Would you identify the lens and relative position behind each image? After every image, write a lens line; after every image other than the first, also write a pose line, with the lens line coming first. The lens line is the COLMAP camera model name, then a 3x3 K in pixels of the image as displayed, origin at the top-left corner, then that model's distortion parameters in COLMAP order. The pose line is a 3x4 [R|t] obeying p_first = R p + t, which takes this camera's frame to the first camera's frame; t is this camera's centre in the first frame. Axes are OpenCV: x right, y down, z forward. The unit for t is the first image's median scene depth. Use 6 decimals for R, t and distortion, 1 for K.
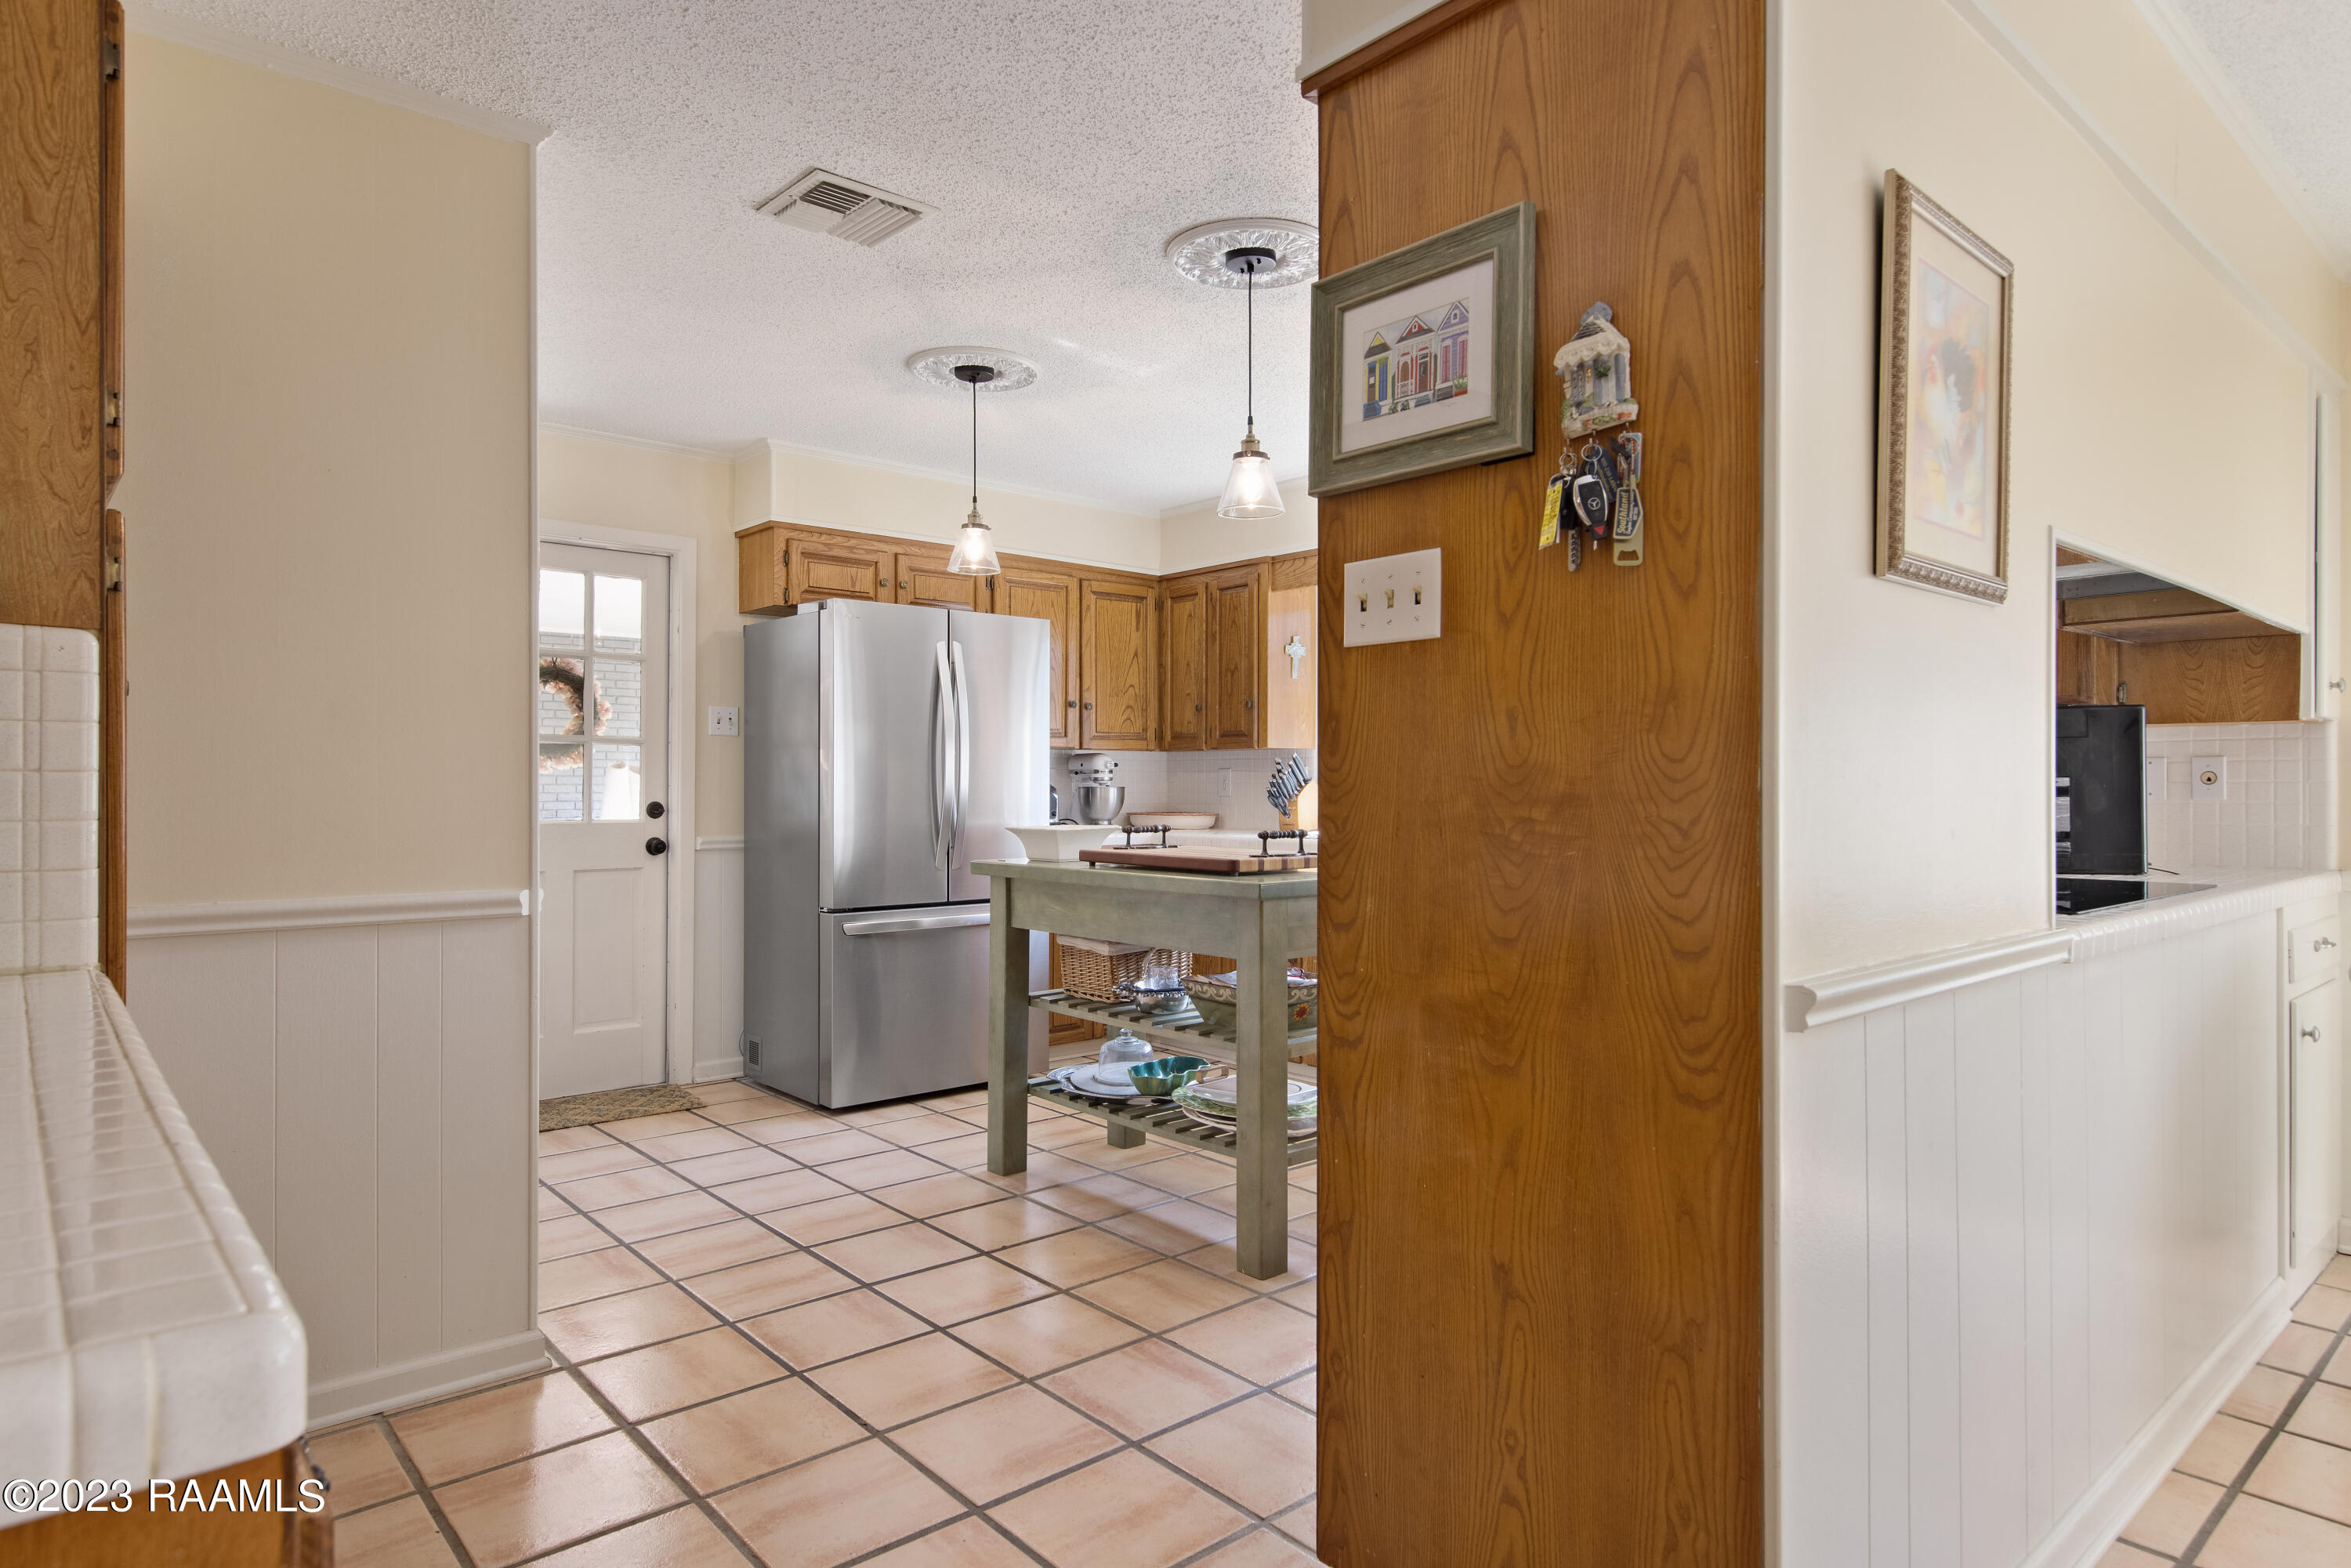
lens RADIAL K [[1339.0, 0, 1177.0], [0, 1339.0, 786.2], [0, 0, 1]] dist [0.007268, 0.000234]
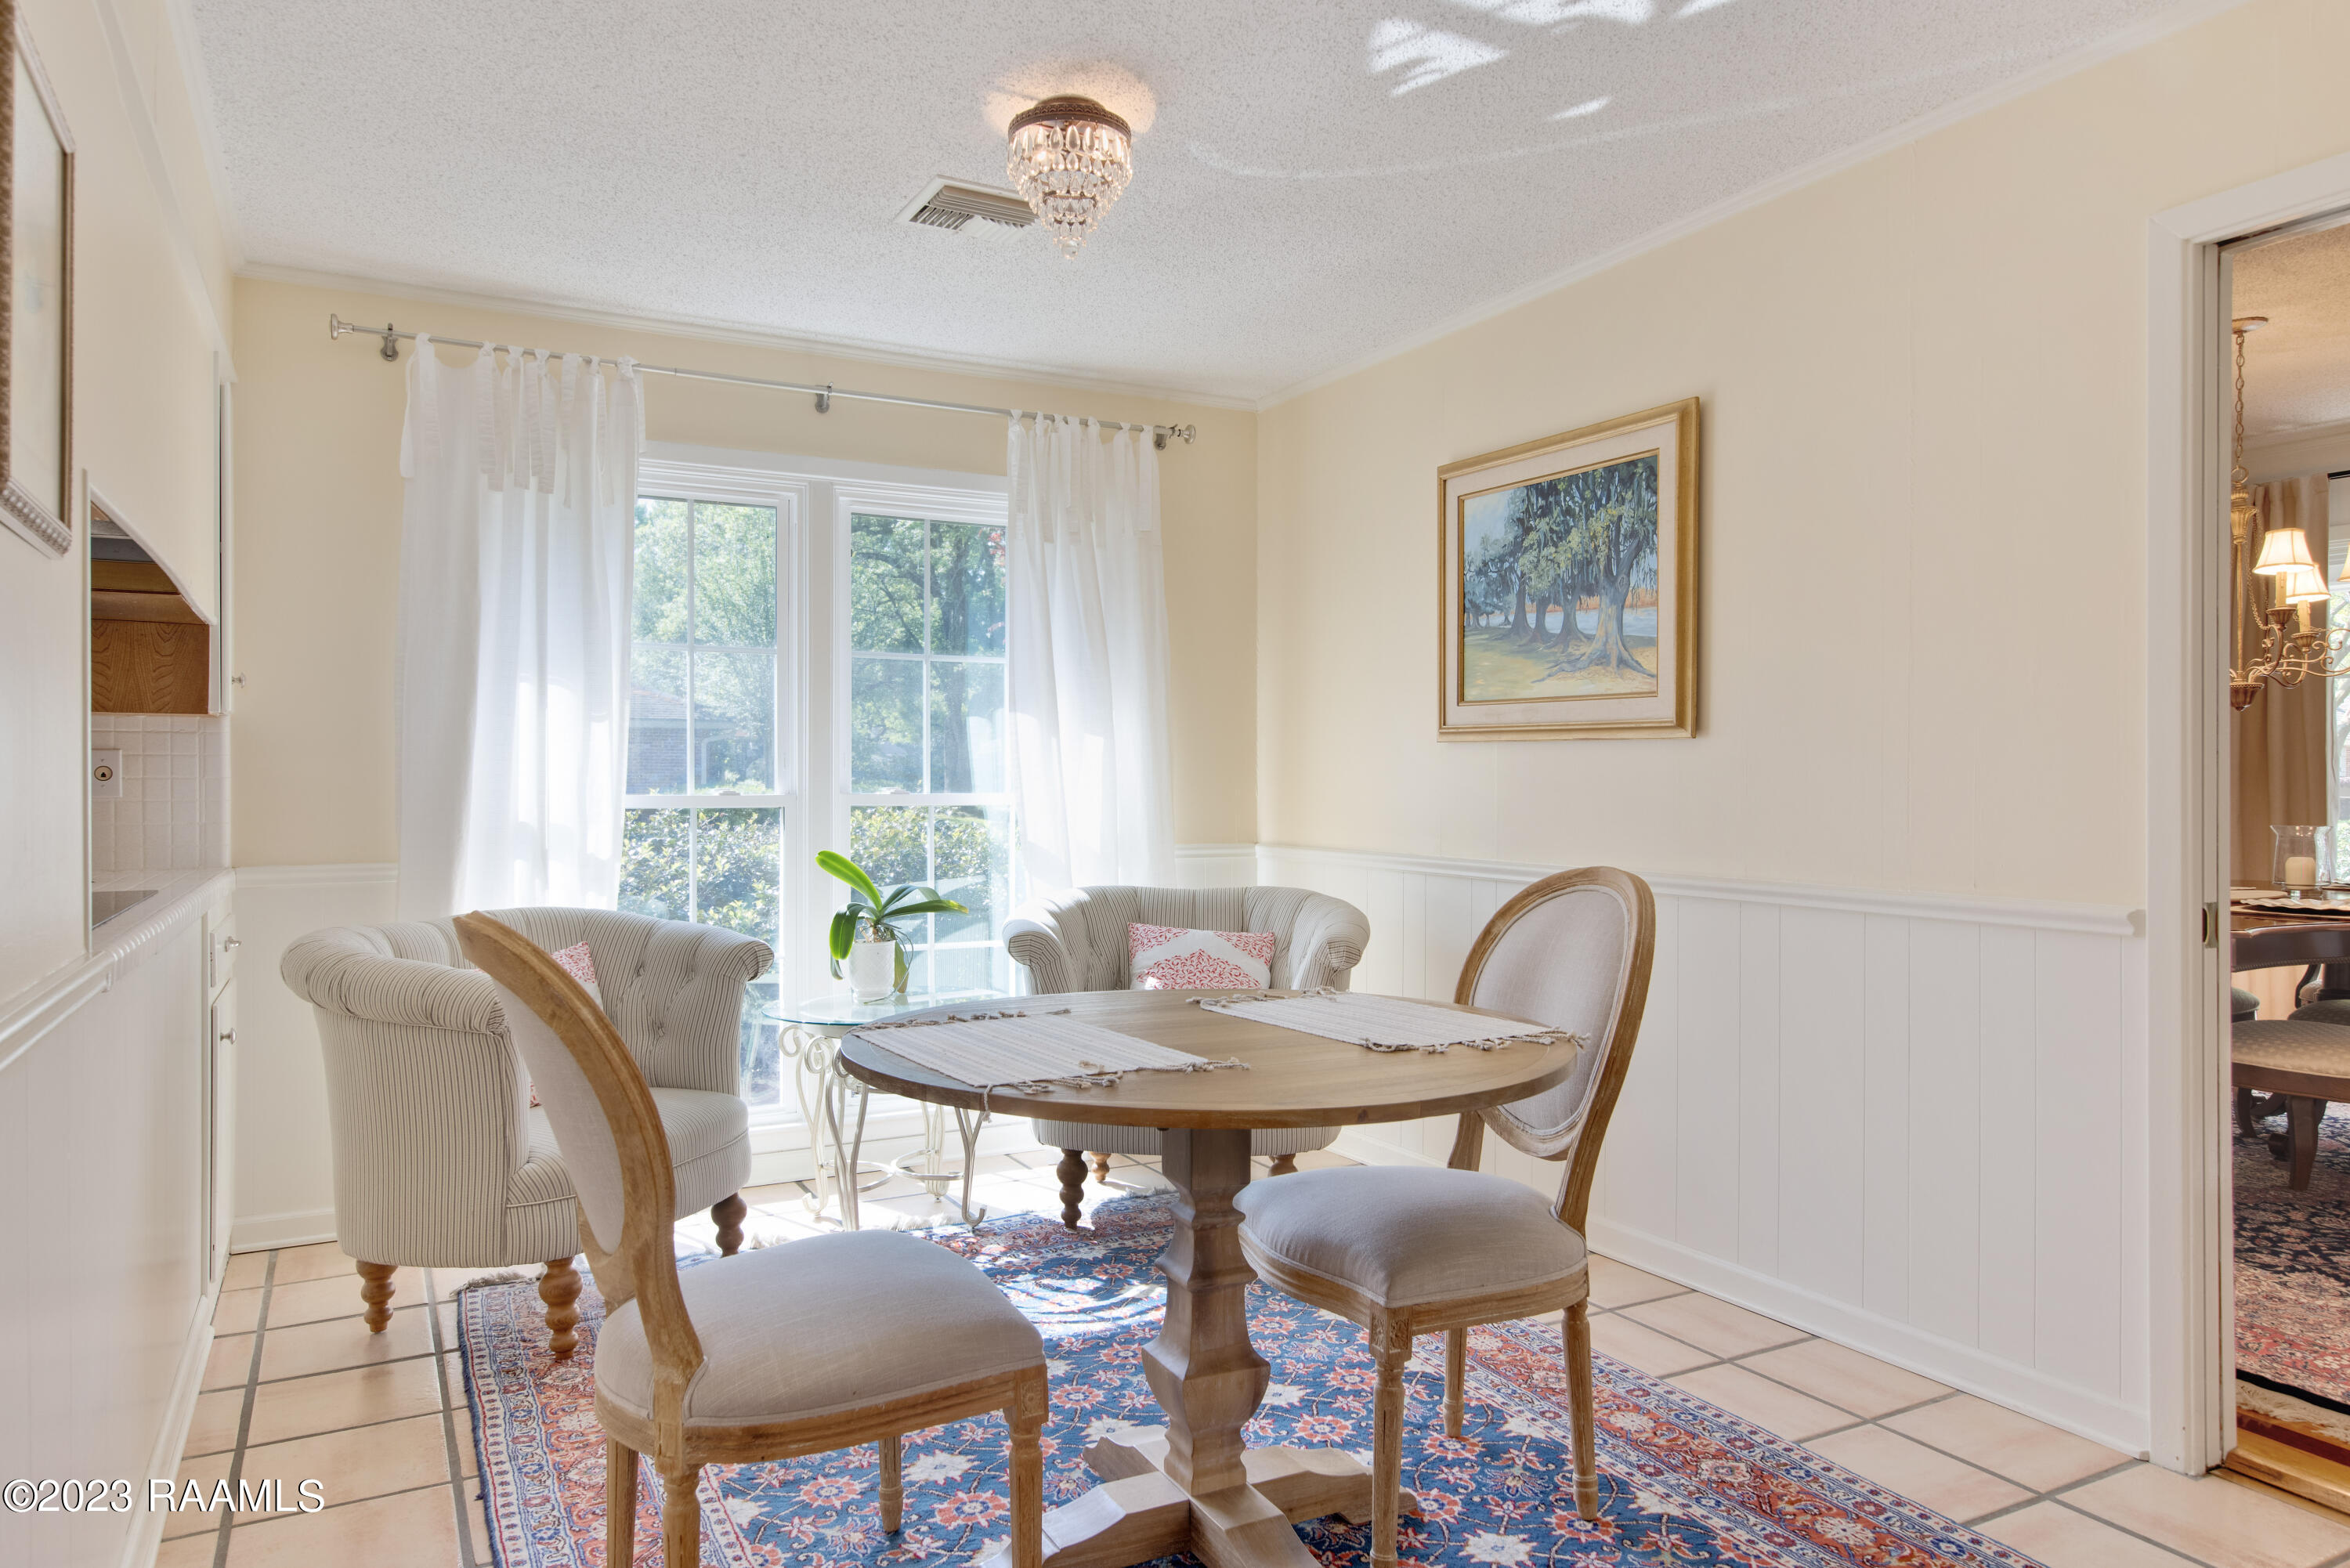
lens RADIAL K [[1503.0, 0, 1179.3], [0, 1503.0, 783.0], [0, 0, 1]] dist [0.010785, -0.001567]
pose [[0.219077, -0.001181, 0.975707, -0.046090], [0.002266, 0.999997, 0.000702, 0.000812], [-0.975705, 0.002057, 0.219079, 0.054224]]
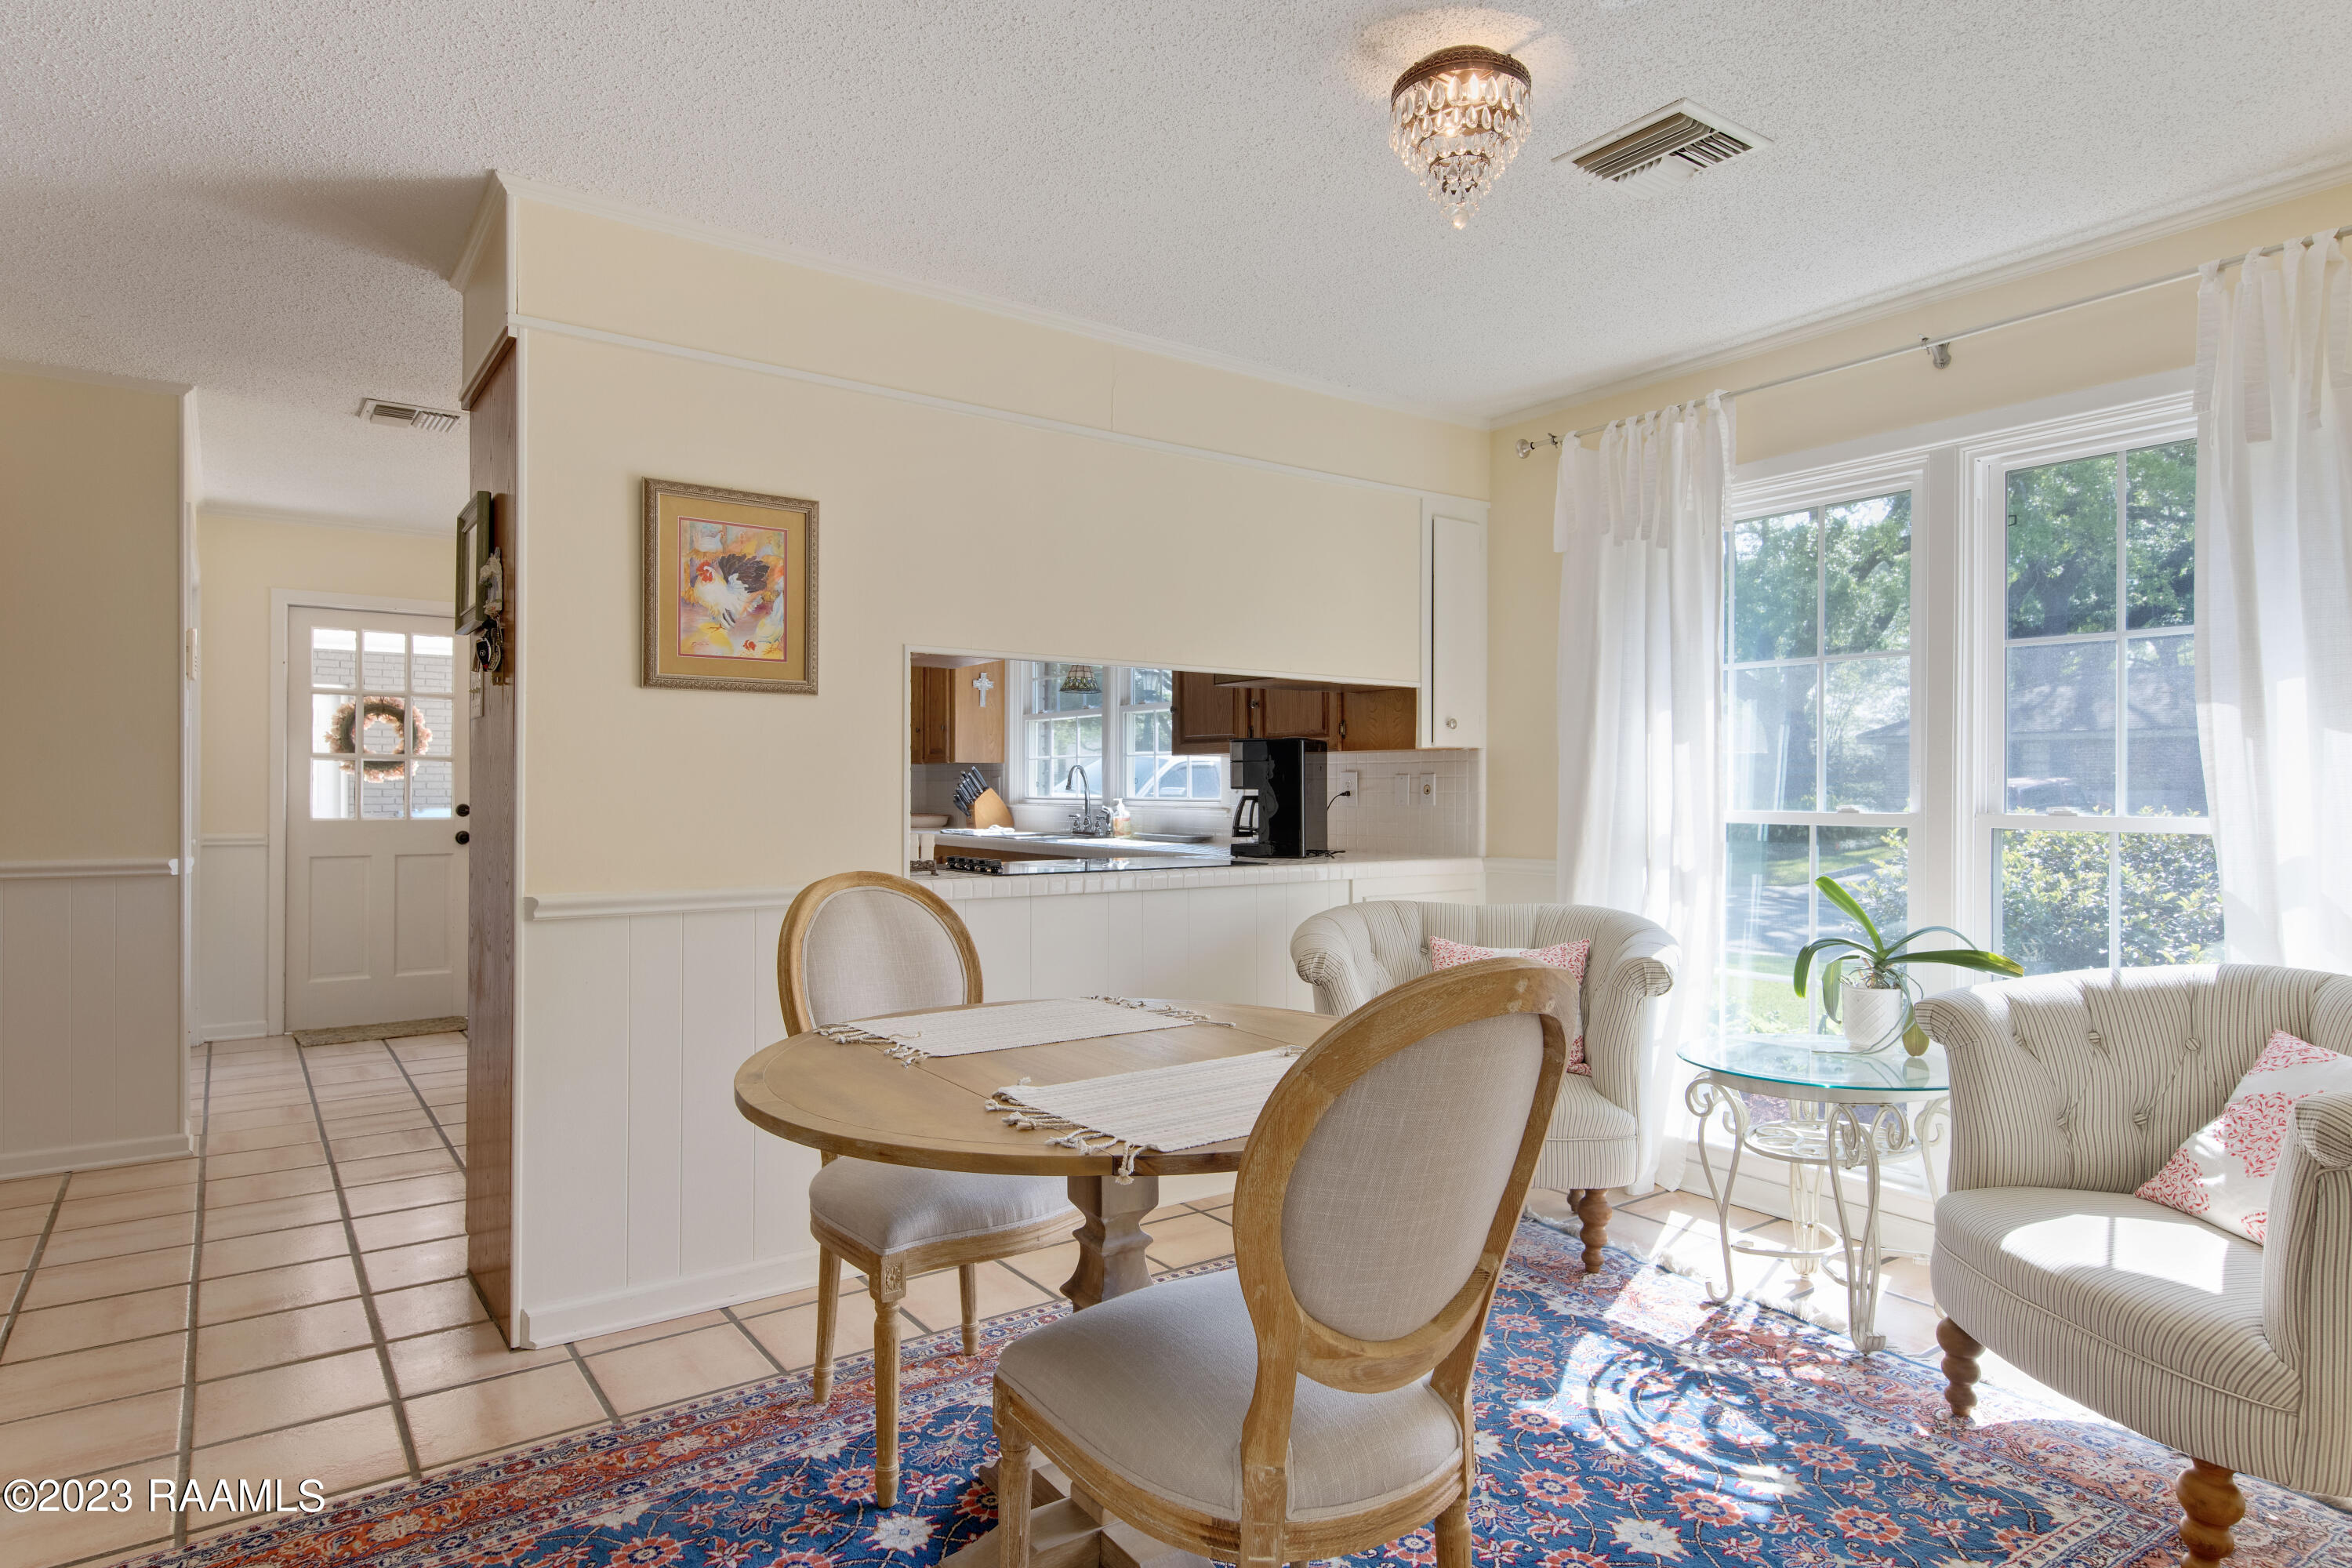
lens RADIAL K [[1339.7, 0, 1188.9], [0, 1339.7, 788.4], [0, 0, 1]] dist [0.007268, 0.000234]
pose [[0.995423, 0.001560, -0.095554, 0.480851], [-0.001616, 0.999999, -0.000505, -0.004788], [0.095553, 0.000657, 0.995424, -0.270270]]
